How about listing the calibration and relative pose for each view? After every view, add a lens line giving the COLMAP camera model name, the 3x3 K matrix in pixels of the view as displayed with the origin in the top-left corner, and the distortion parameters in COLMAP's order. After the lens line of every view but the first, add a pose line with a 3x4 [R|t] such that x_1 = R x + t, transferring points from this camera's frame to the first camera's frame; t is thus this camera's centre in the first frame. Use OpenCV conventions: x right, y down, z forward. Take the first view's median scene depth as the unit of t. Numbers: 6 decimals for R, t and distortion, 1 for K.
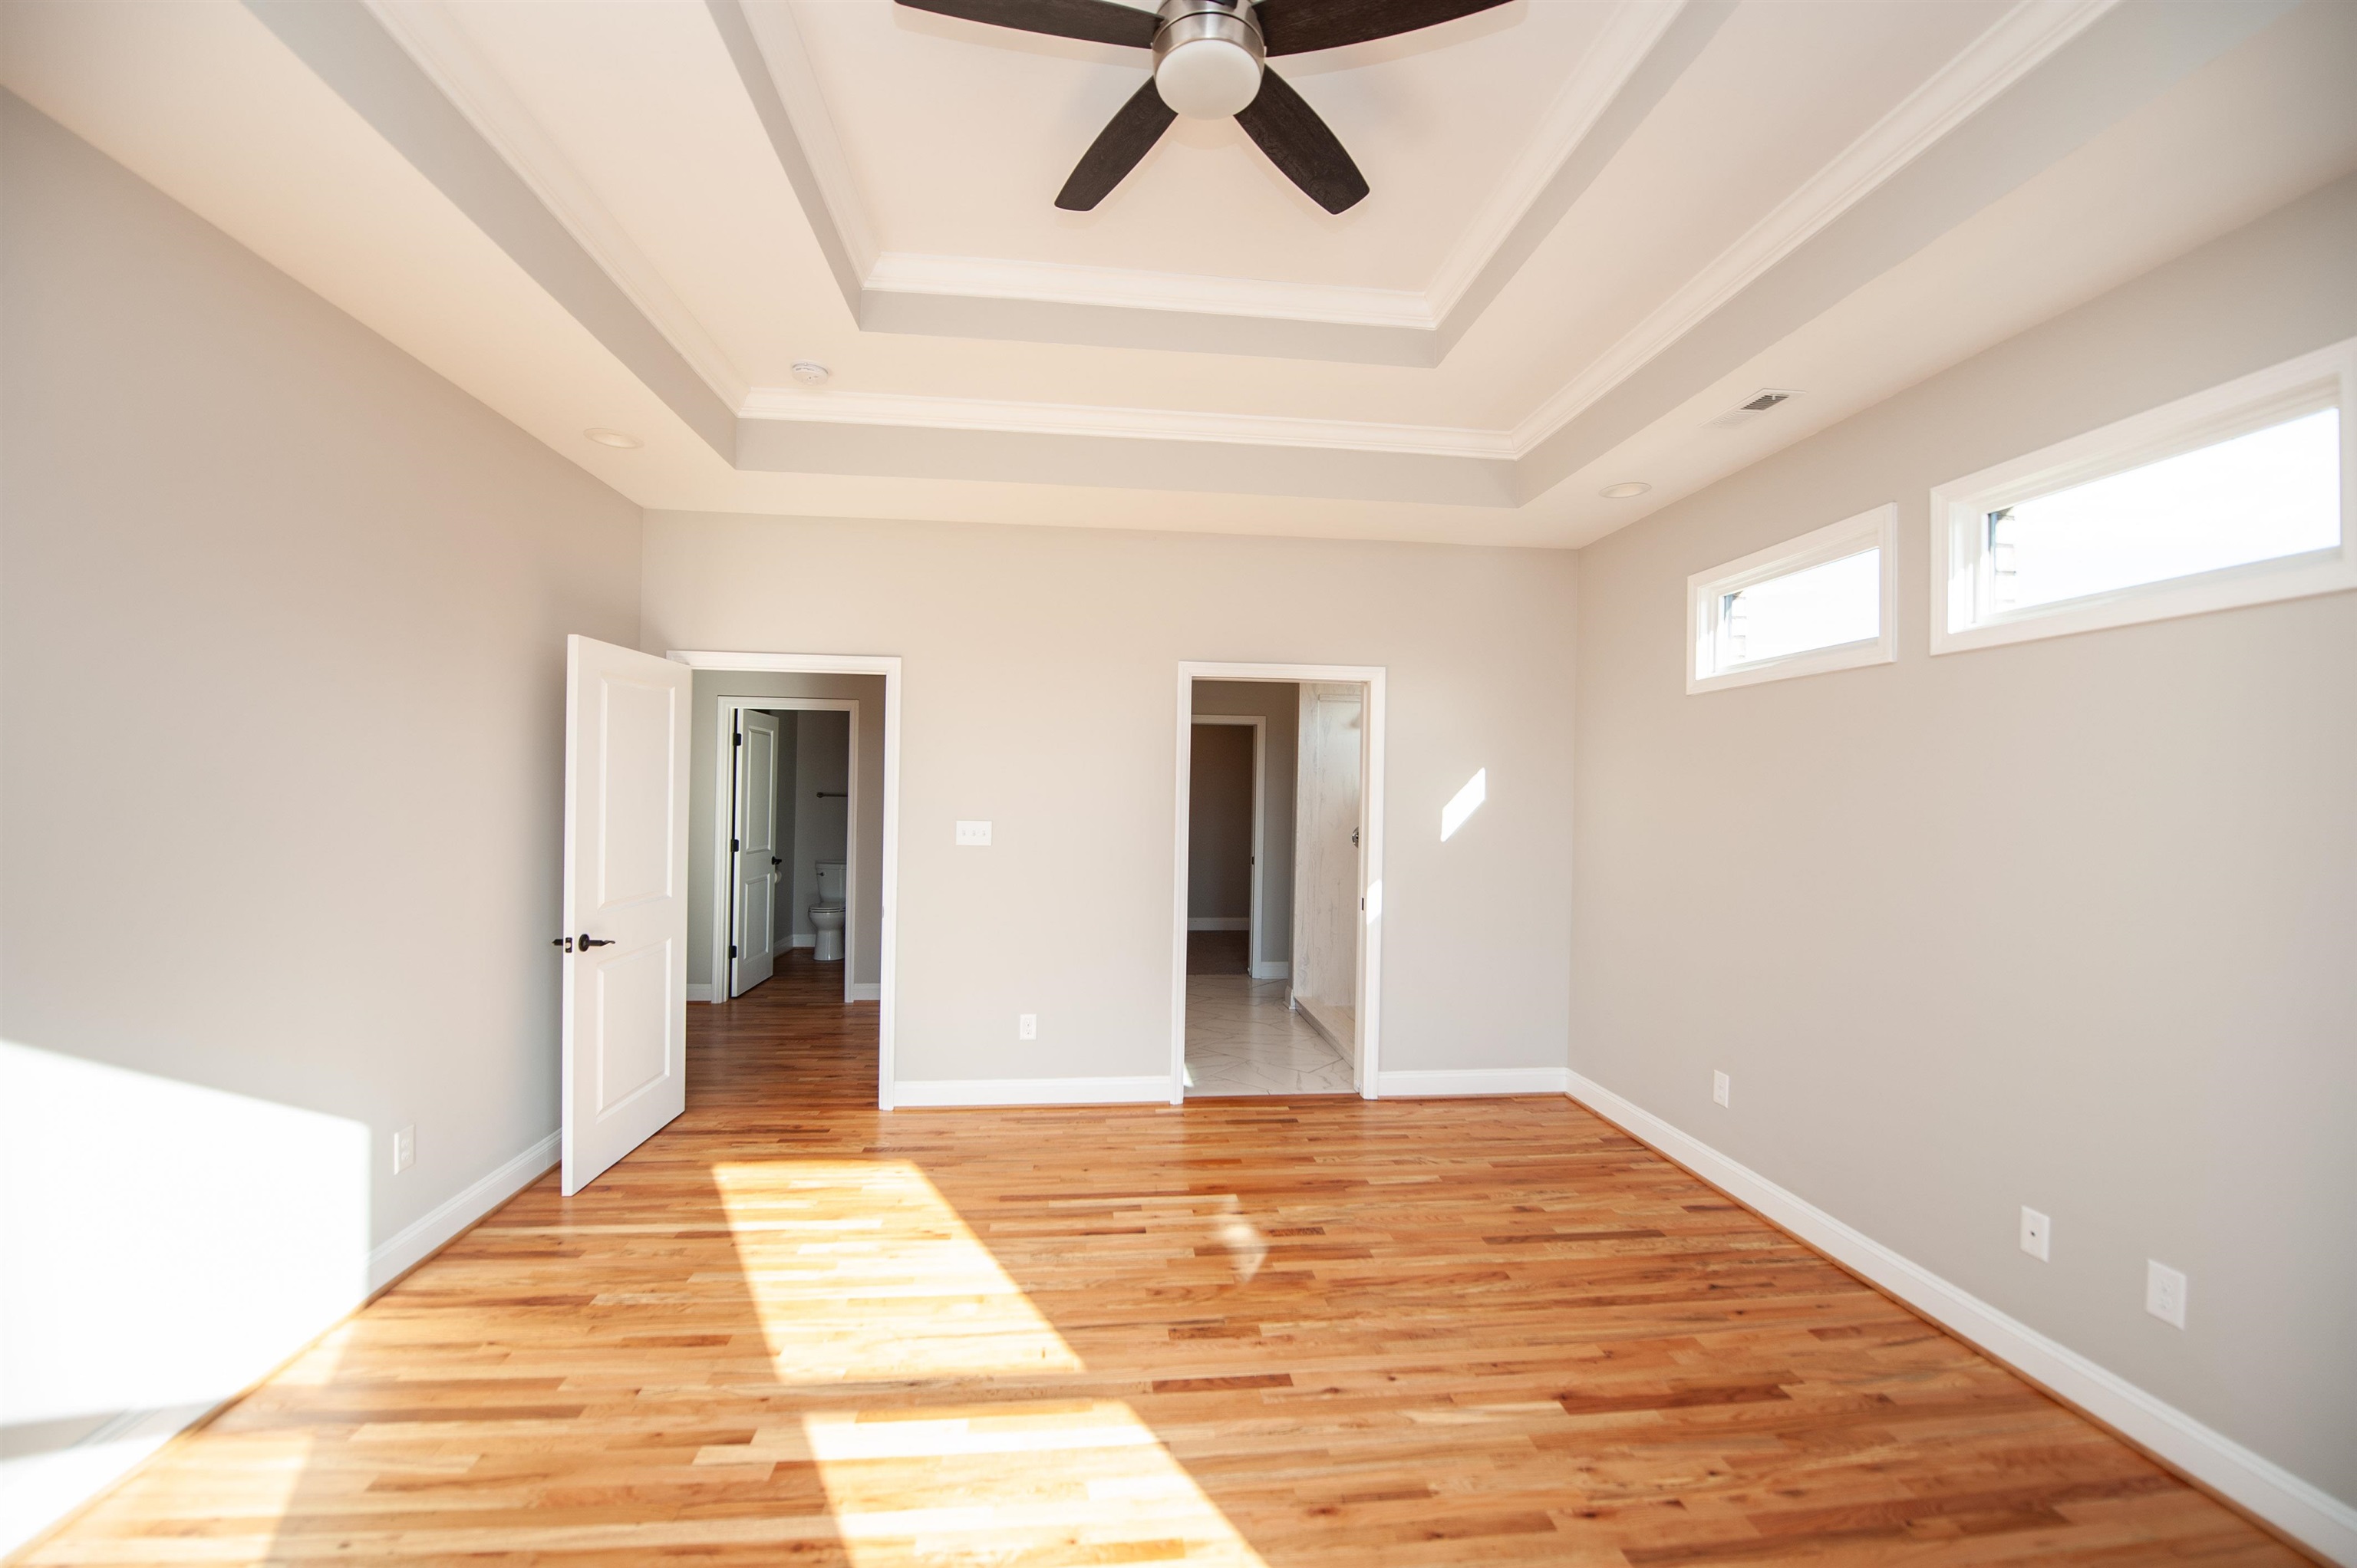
lens RADIAL K [[958.1, 0, 1185.3], [0, 958.1, 788.6], [0, 0, 1]] dist [-0.012988, -0.003530]
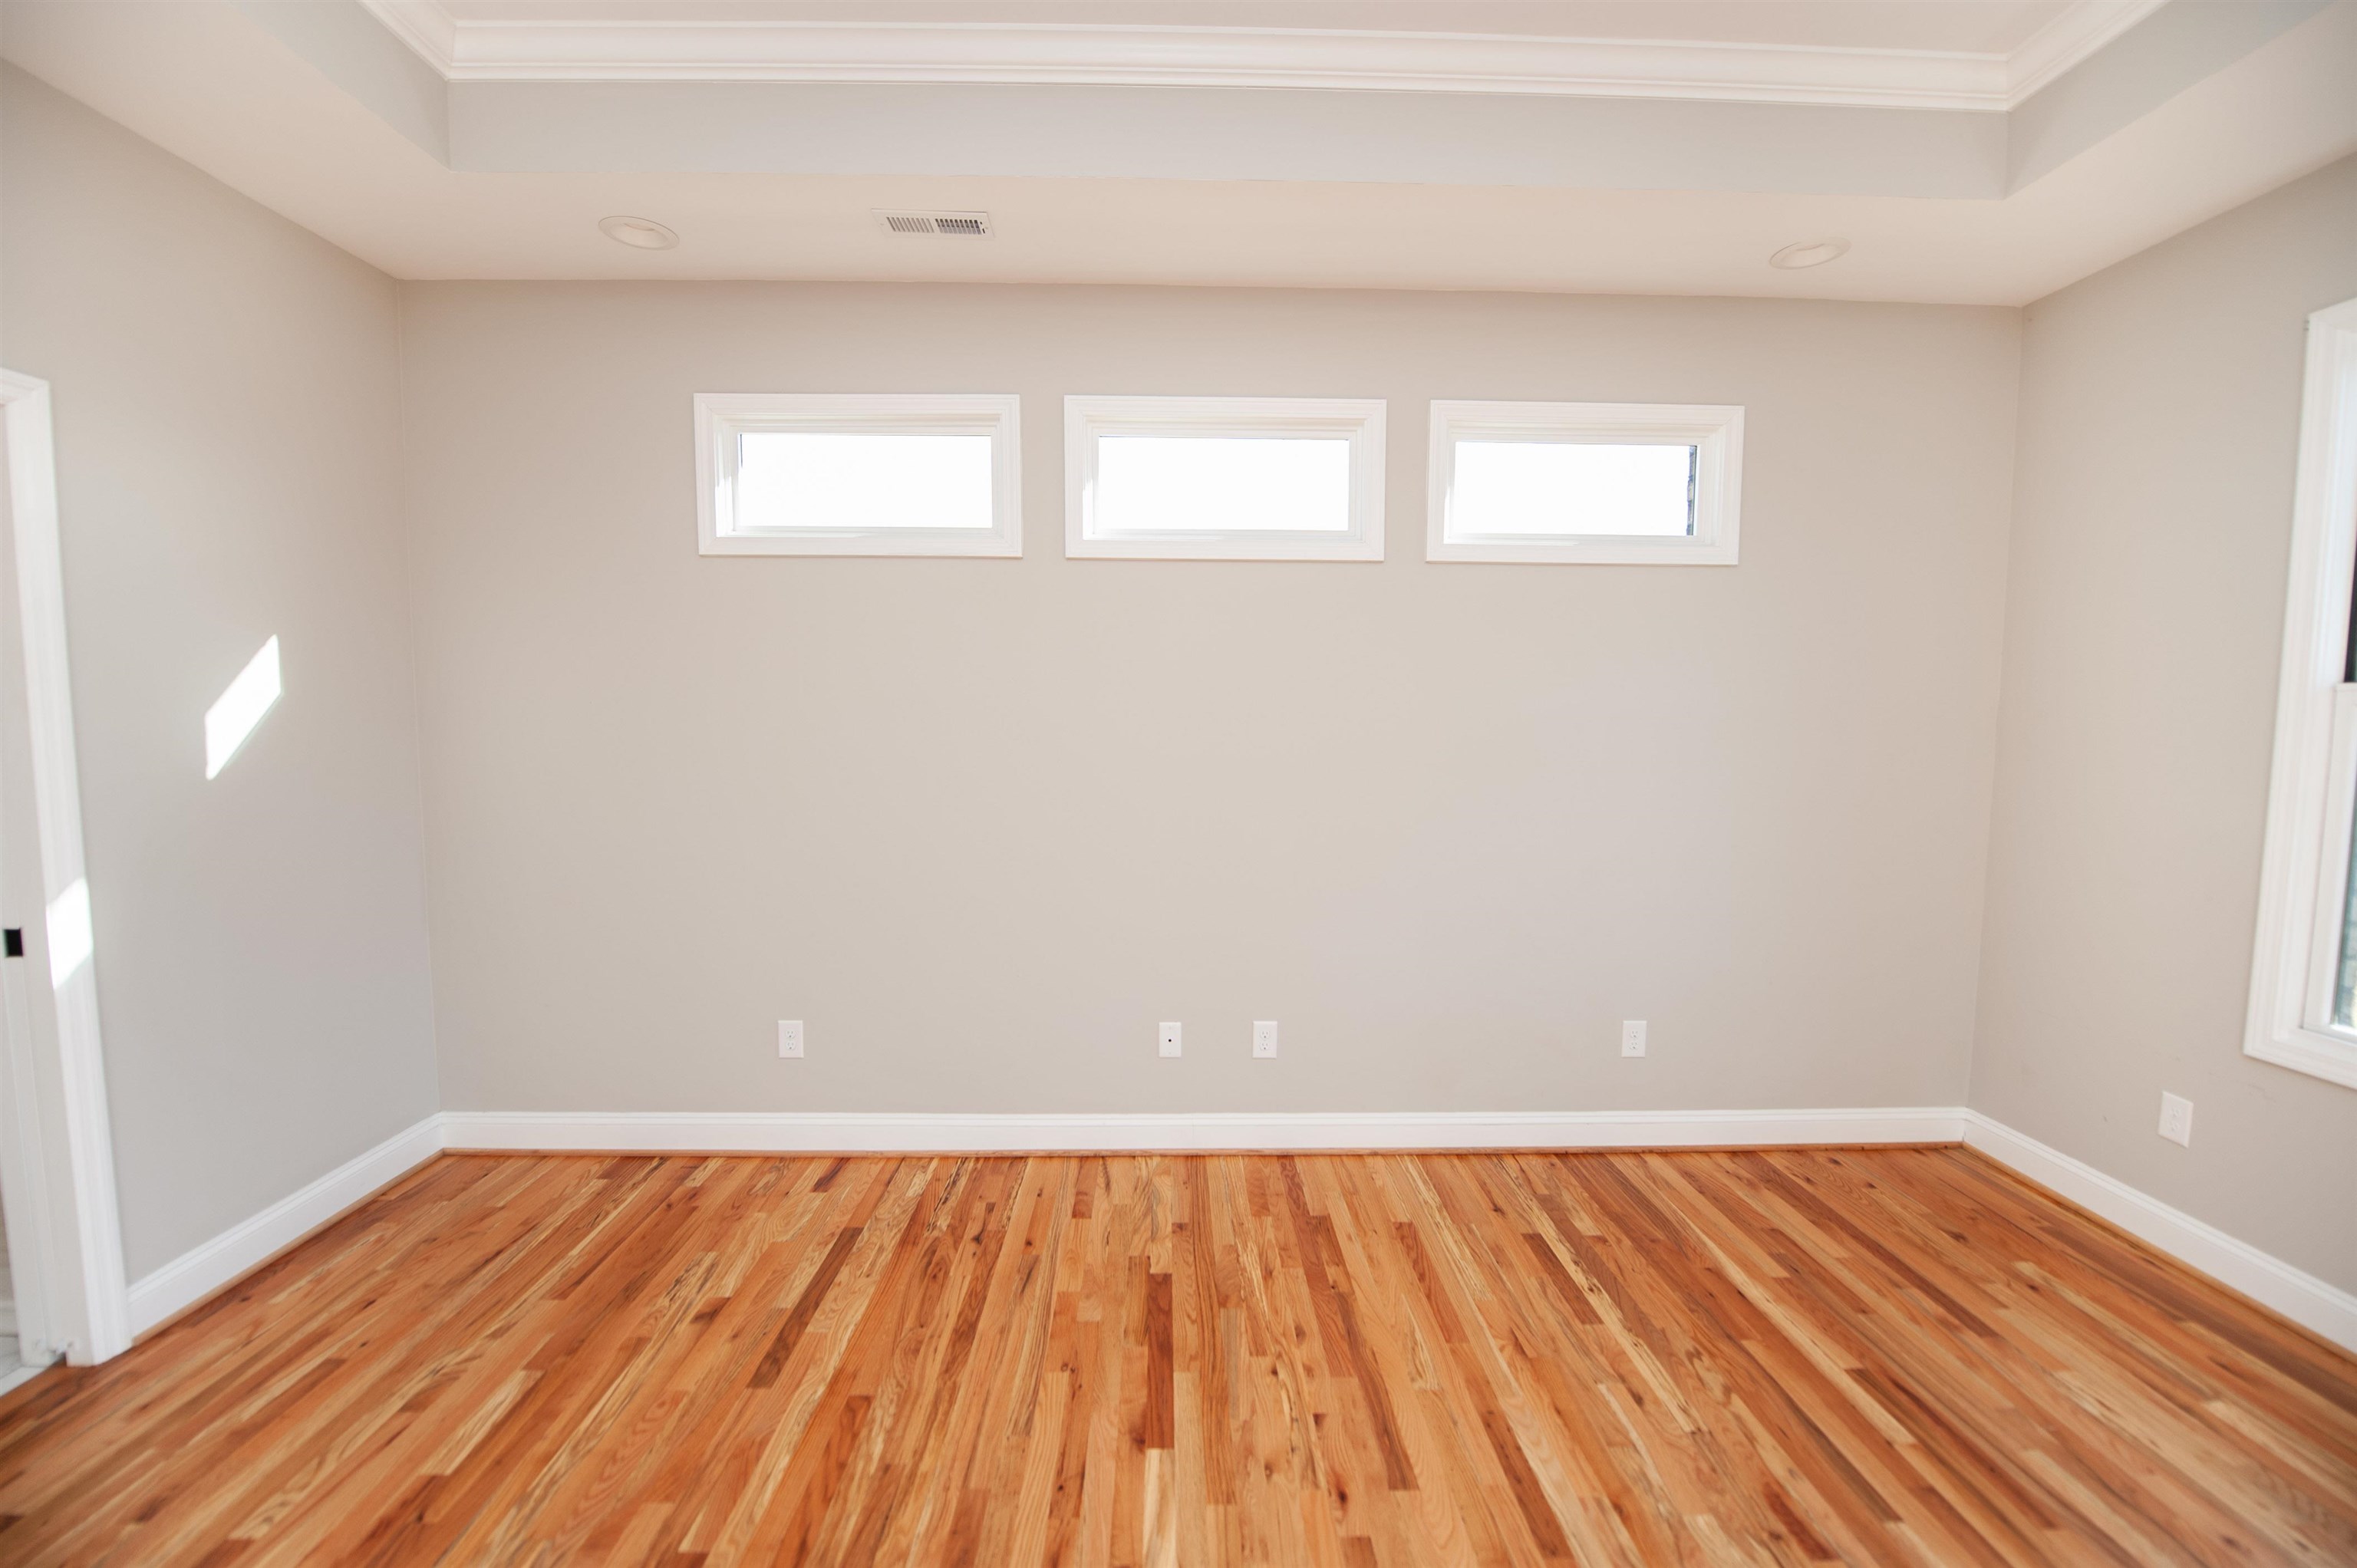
lens RADIAL K [[958.1, 0, 1185.3], [0, 958.1, 788.6], [0, 0, 1]] dist [-0.012988, -0.003530]
pose [[0.088000, -0.095742, 0.991509, -0.224583], [-0.009934, 0.995236, 0.096984, 0.010250], [-0.996071, -0.018384, 0.086630, 0.595410]]
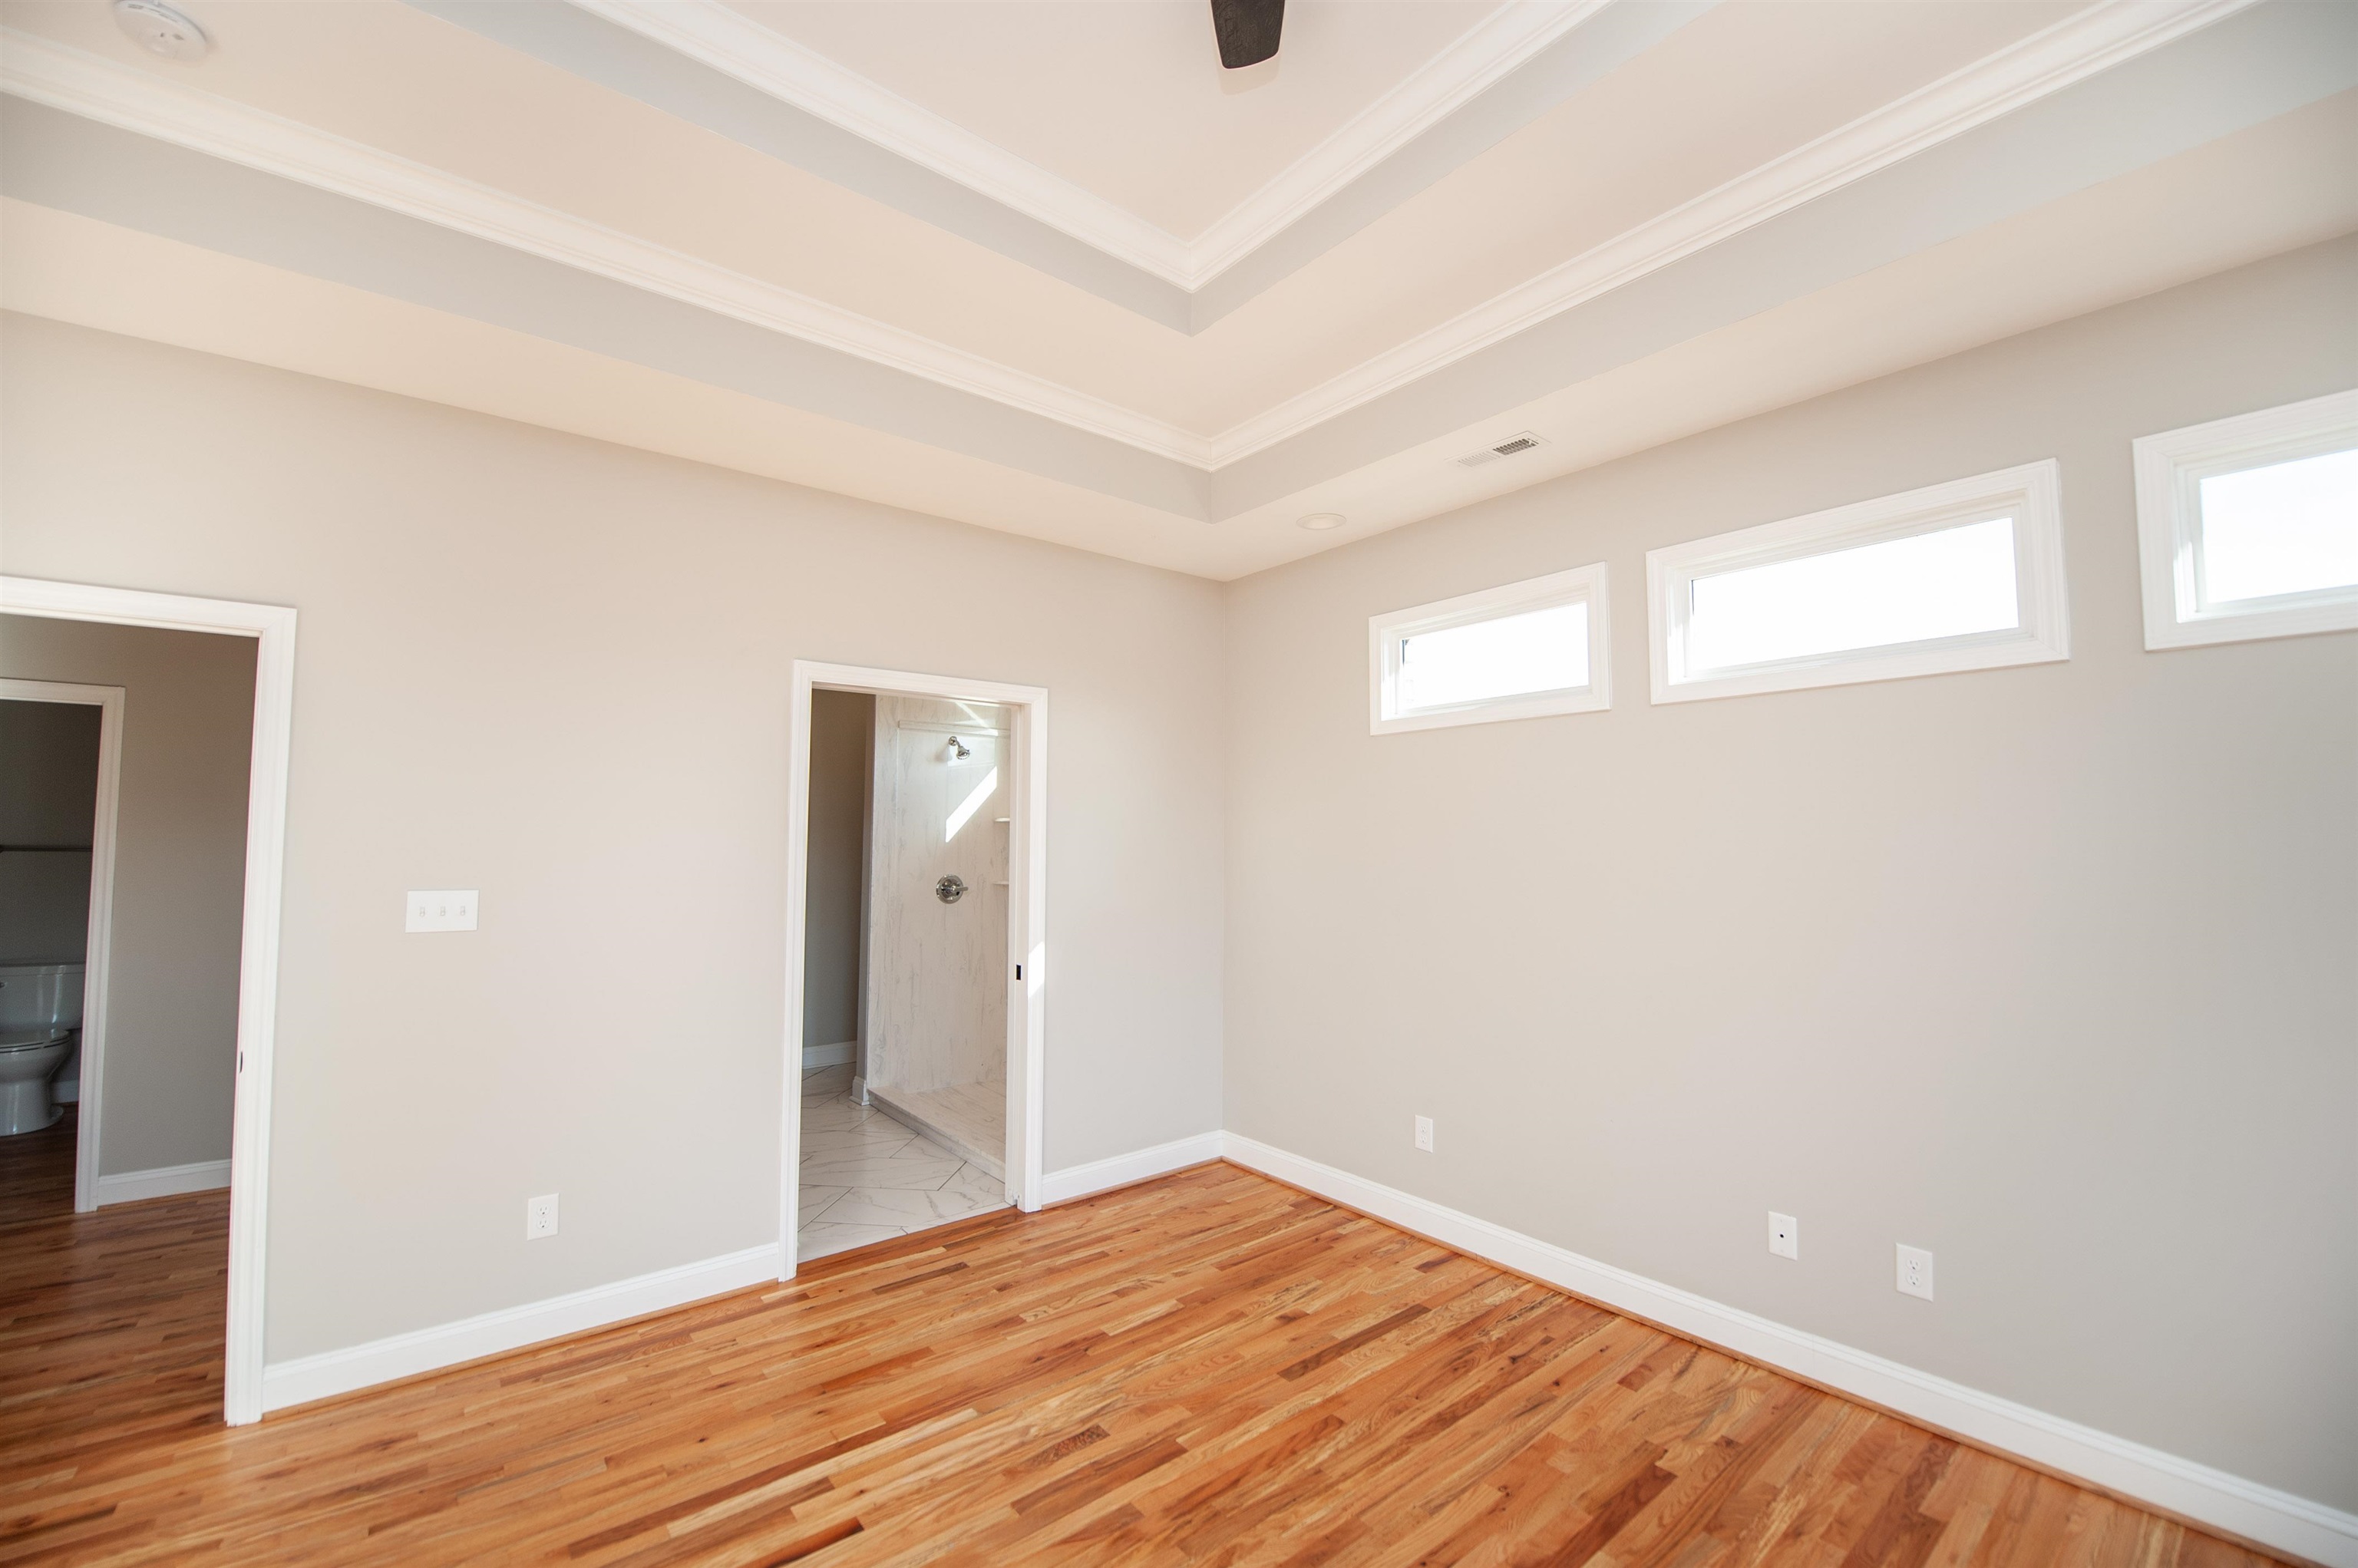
lens RADIAL K [[958.6, 0, 1185.8], [0, 958.6, 788.6], [0, 0, 1]] dist [-0.012988, -0.003530]
pose [[0.838130, 0.016345, 0.545225, -0.193413], [0.008016, 0.999074, -0.042273, -0.002123], [-0.545411, 0.039800, 0.837223, 0.296373]]
